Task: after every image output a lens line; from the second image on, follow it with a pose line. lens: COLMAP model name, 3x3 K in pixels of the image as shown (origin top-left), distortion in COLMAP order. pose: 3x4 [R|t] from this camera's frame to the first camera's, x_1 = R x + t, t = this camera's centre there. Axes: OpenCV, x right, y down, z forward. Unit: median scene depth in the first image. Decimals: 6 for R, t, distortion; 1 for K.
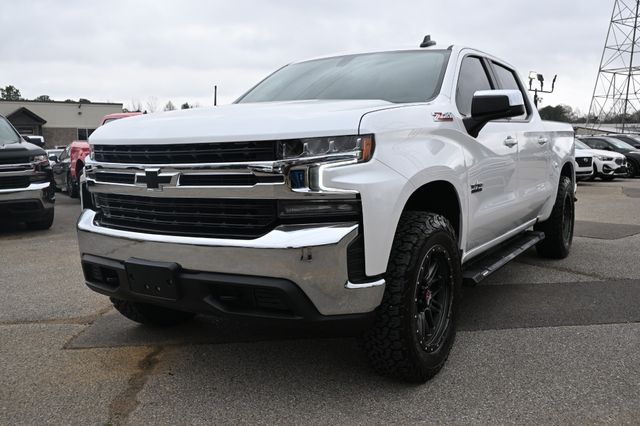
lens RADIAL K [[597.9, 0, 324.5], [0, 597.9, 212.3], [0, 0, 1]] dist [-0.005006, -0.004908]
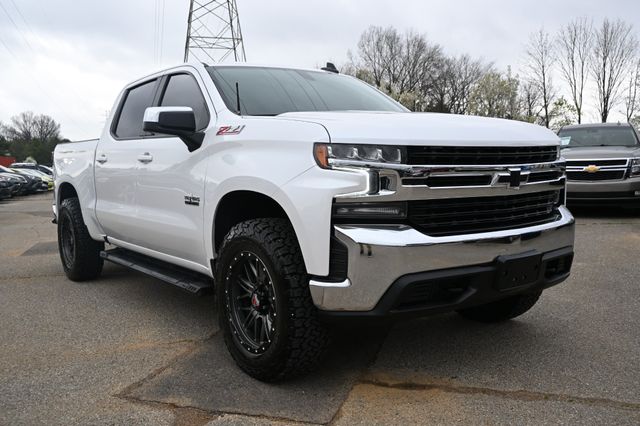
lens RADIAL K [[606.2, 0, 325.6], [0, 606.2, 211.6], [0, 0, 1]] dist [-0.012628, 0.006475]
pose [[0.366058, -0.070134, 0.927945, -1.424662], [0.117594, 0.992649, 0.028636, -0.066385], [-0.923132, 0.098638, 0.371614, 0.904567]]
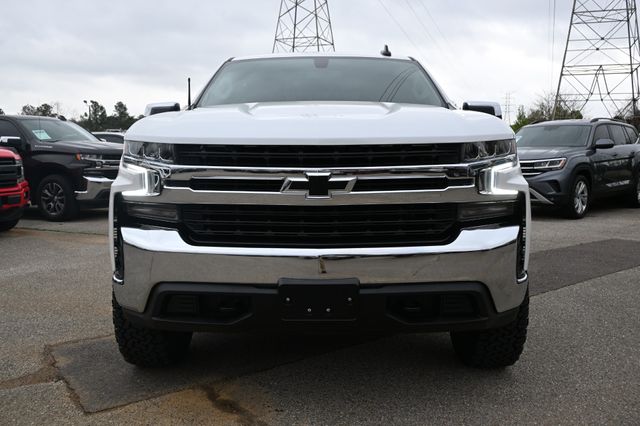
lens RADIAL K [[597.9, 0, 324.5], [0, 597.9, 212.3], [0, 0, 1]] dist [-0.005006, -0.004908]
pose [[0.851444, -0.043975, 0.522598, -0.728070], [0.048318, 0.998818, 0.005326, -0.019777], [-0.522214, 0.020716, 0.852563, 0.252914]]
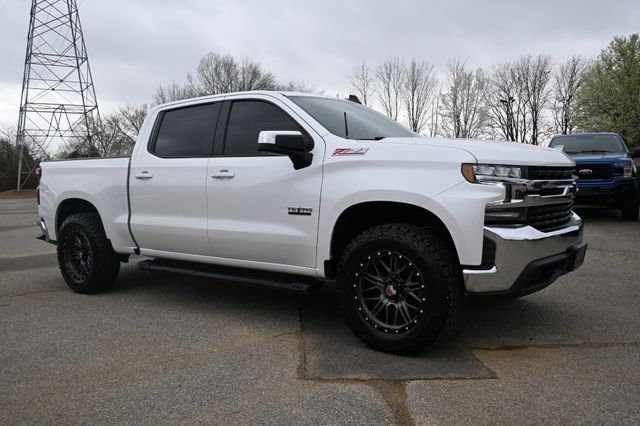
lens RADIAL K [[553.2, 0, 321.9], [0, 553.2, 213.5], [0, 0, 1]] dist [-0.016056, -0.007226]
pose [[0.081973, -0.059698, 0.994845, -1.704012], [0.130466, 0.990257, 0.048672, -0.143860], [-0.988058, 0.125803, 0.088963, 1.496079]]
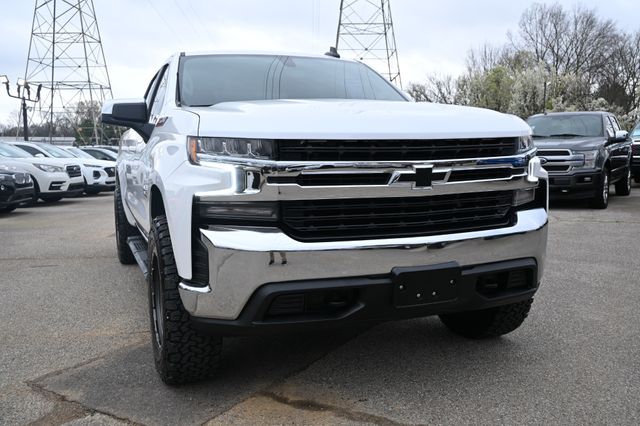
lens RADIAL K [[606.2, 0, 325.6], [0, 606.2, 211.6], [0, 0, 1]] dist [-0.012628, 0.006475]
pose [[0.595340, -0.077370, 0.799740, -1.118285], [0.097344, 0.994966, 0.023793, -0.038218], [-0.797556, 0.063685, 0.599874, 0.556321]]
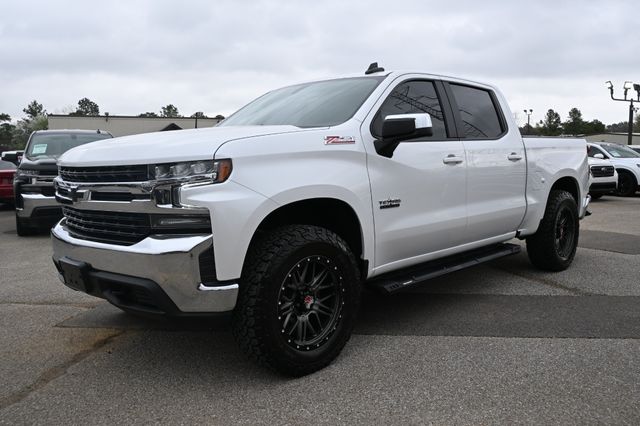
lens RADIAL K [[553.2, 0, 321.9], [0, 553.2, 213.5], [0, 0, 1]] dist [-0.016056, -0.007226]
pose [[0.975418, 0.020594, -0.219400, 0.464160], [-0.021679, 0.999762, -0.002540, -0.023748], [0.219295, 0.007234, 0.975632, -0.009539]]
